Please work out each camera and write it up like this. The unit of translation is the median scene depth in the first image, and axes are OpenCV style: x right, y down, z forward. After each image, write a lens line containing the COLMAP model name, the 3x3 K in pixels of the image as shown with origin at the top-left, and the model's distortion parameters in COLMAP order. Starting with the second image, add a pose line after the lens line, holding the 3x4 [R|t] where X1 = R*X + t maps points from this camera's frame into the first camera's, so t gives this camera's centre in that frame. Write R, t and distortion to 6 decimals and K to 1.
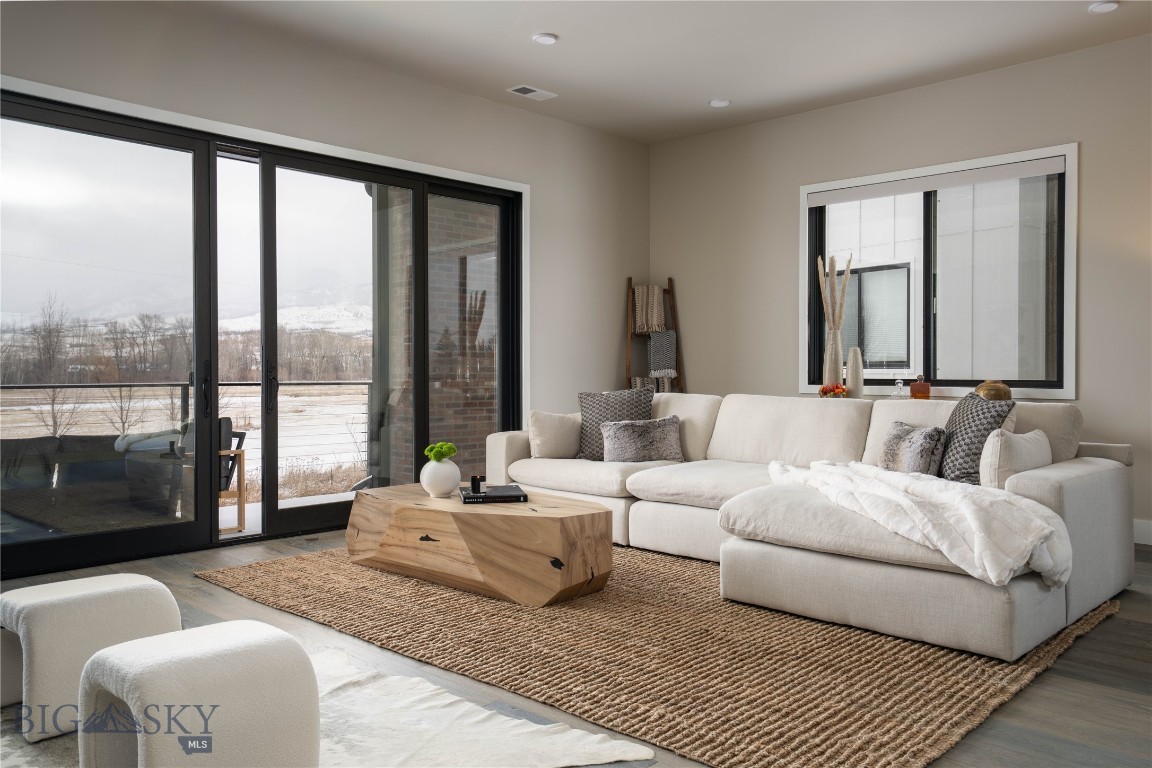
lens RADIAL K [[916.7, 0, 583.6], [0, 916.7, 374.0], [0, 0, 1]] dist [0.040347, 0.008297]
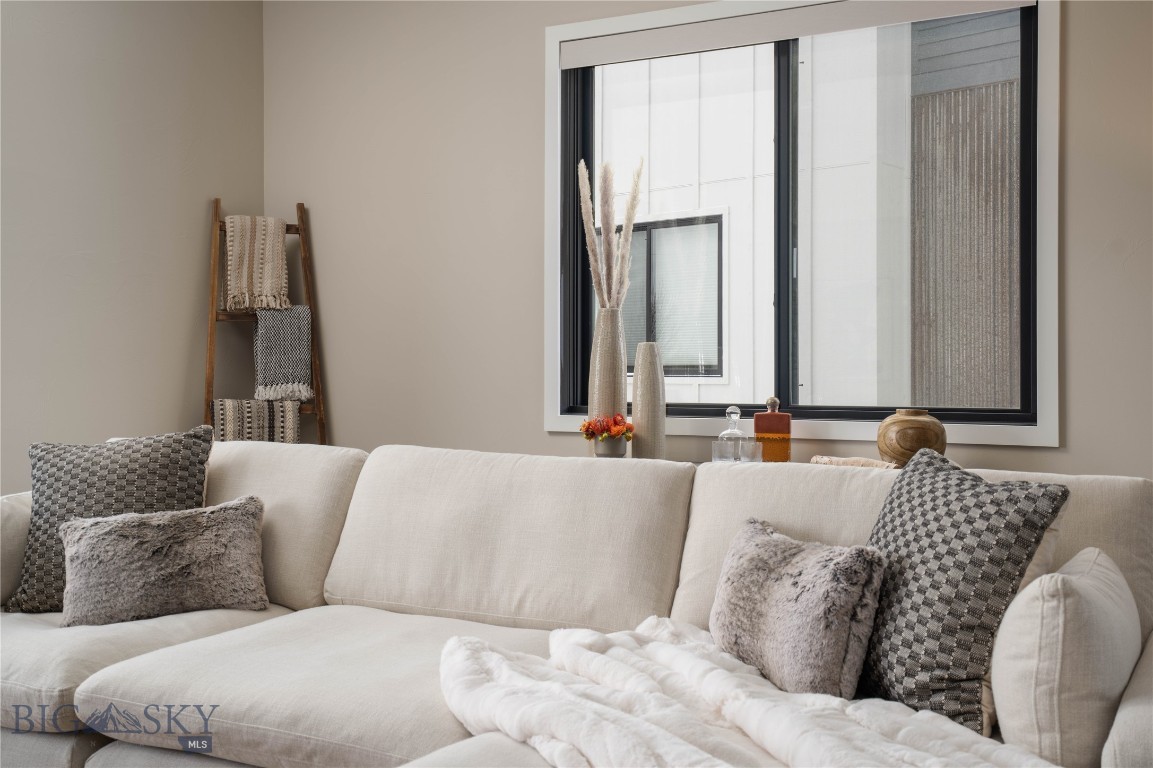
lens RADIAL K [[1154.6, 0, 577.2], [0, 1154.6, 379.8], [0, 0, 1]] dist [0.050996, 0.000000]
pose [[0.972554, -0.001640, 0.232674, 0.118899], [0.000915, 0.999994, 0.003224, -0.011303], [-0.232678, -0.002923, 0.972550, 0.429391]]
